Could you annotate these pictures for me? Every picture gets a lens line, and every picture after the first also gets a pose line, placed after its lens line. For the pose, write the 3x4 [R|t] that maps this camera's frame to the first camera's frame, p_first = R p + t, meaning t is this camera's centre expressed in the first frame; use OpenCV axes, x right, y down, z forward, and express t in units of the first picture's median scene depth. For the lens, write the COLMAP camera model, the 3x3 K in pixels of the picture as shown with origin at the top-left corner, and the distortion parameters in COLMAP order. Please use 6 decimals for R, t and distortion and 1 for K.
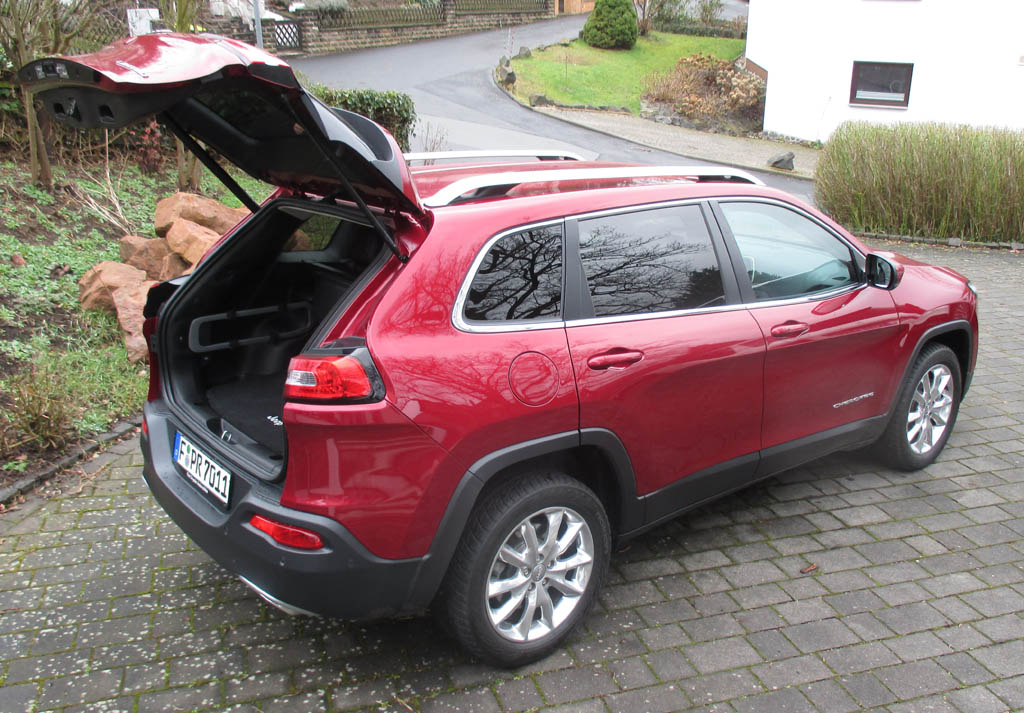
lens RADIAL K [[914.6, 0, 512.0], [0, 914.6, 356.5], [0, 0, 1]] dist [-0.035485, 0.000161]
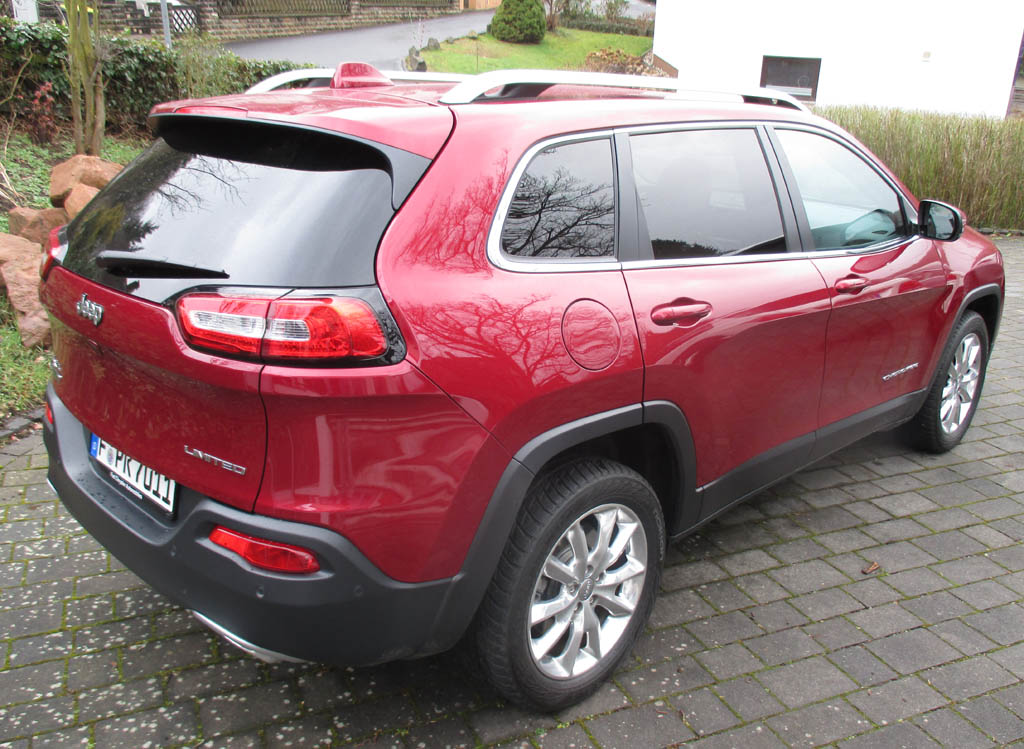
lens RADIAL K [[915.4, 0, 512.0], [0, 915.4, 374.5], [0, 0, 1]] dist [-0.020349, -0.009746]
pose [[0.995279, -0.014724, 0.095928, -0.093547], [0.012488, 0.999637, 0.023875, 0.031415], [-0.096244, -0.022564, 0.995102, 0.210978]]
